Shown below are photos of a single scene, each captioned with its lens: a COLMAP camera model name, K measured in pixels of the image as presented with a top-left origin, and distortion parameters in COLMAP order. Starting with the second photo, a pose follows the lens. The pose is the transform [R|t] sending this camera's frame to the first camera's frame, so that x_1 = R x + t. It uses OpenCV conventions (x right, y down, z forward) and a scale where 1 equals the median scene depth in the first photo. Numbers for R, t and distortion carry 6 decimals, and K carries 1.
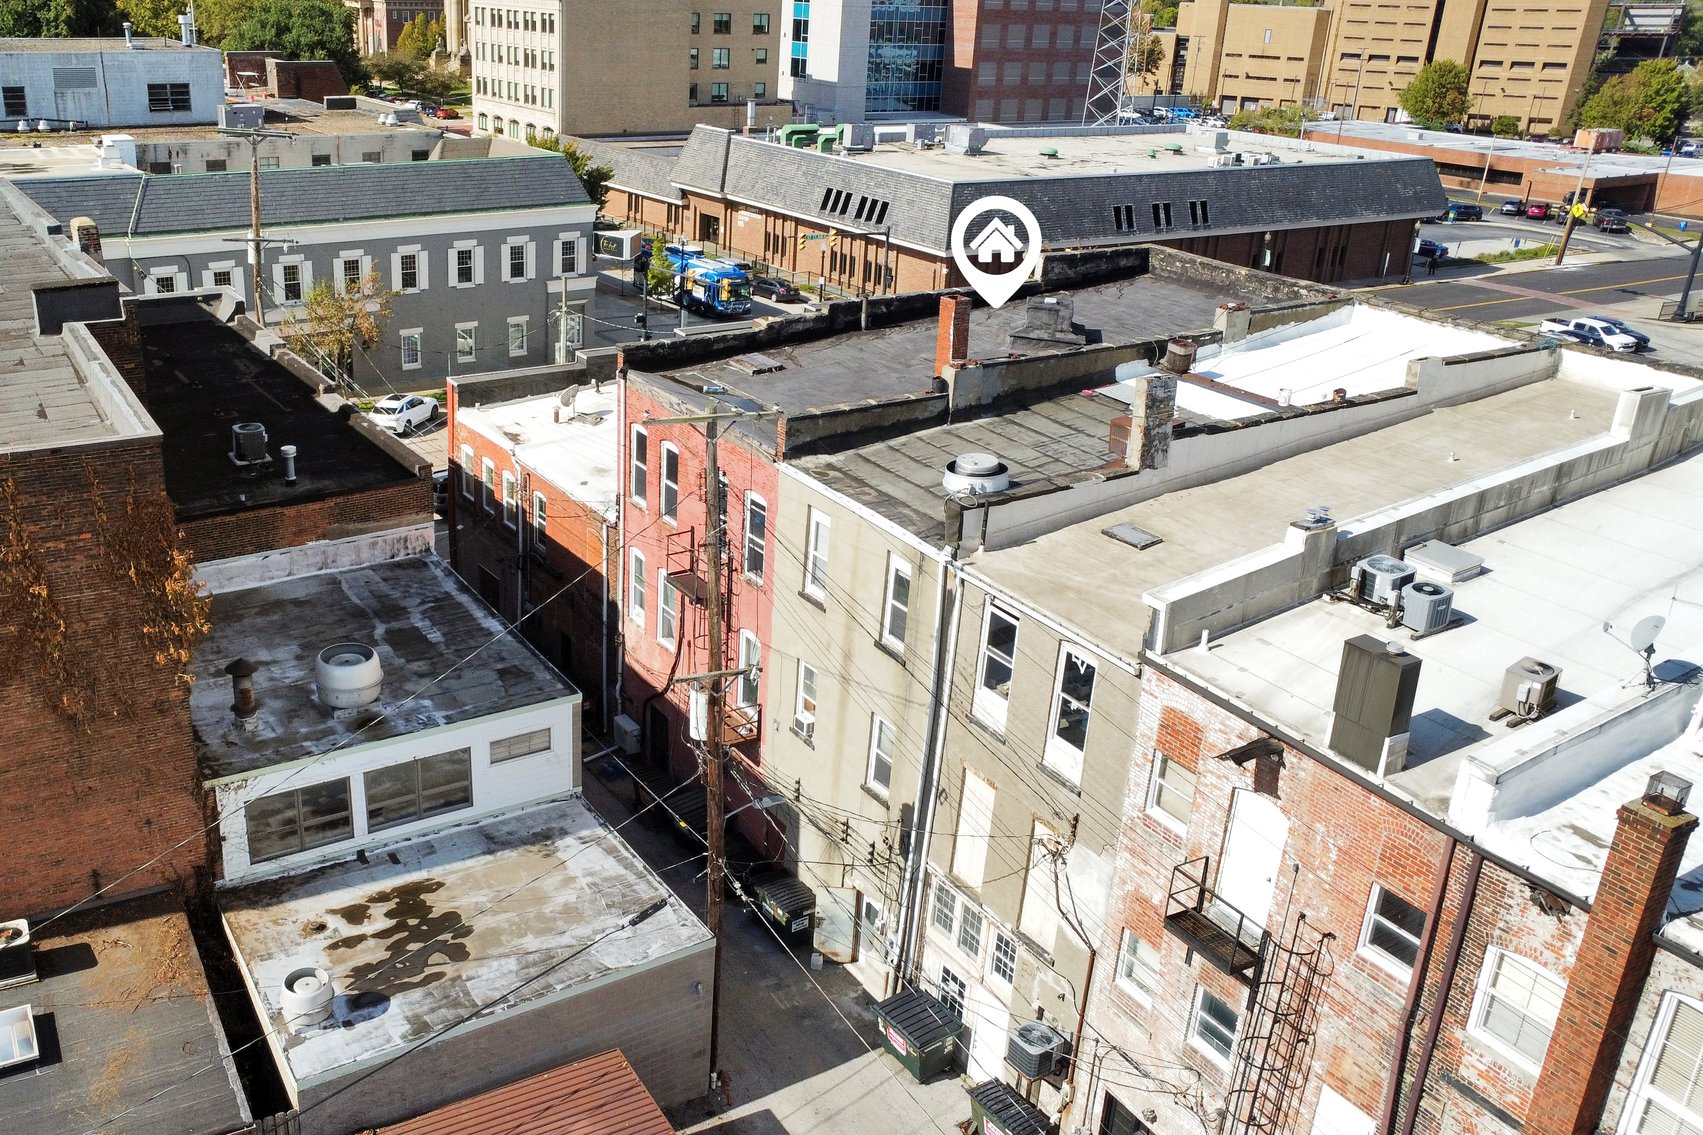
lens RADIAL K [[1353.8, 0, 851.5], [0, 1353.8, 567.5], [0, 0, 1]] dist [-0.076902, 0.001724]
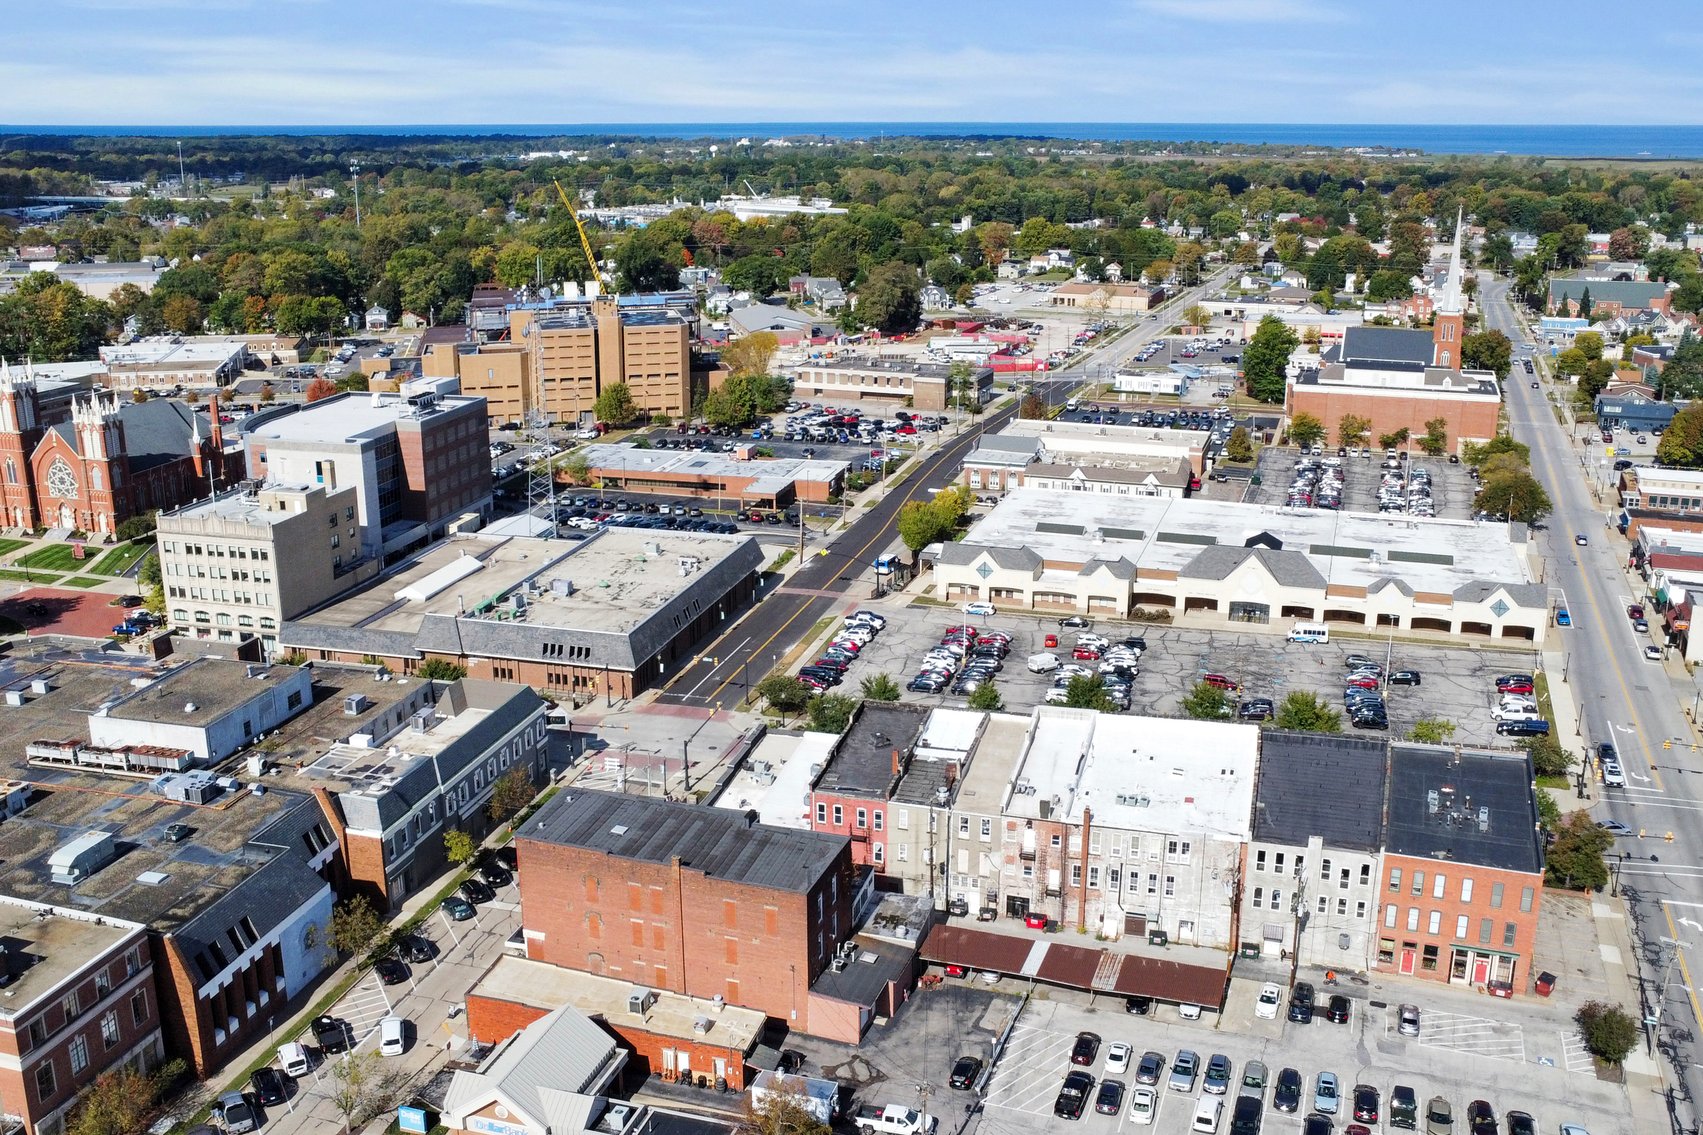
lens RADIAL K [[1353.8, 0, 851.5], [0, 1353.8, 567.5], [0, 0, 1]] dist [-0.076902, 0.001724]
pose [[0.752453, -0.207731, 0.625030, -0.840684], [0.268200, 0.963359, -0.002700, -0.254936], [-0.601567, 0.169665, 0.780596, -0.759529]]
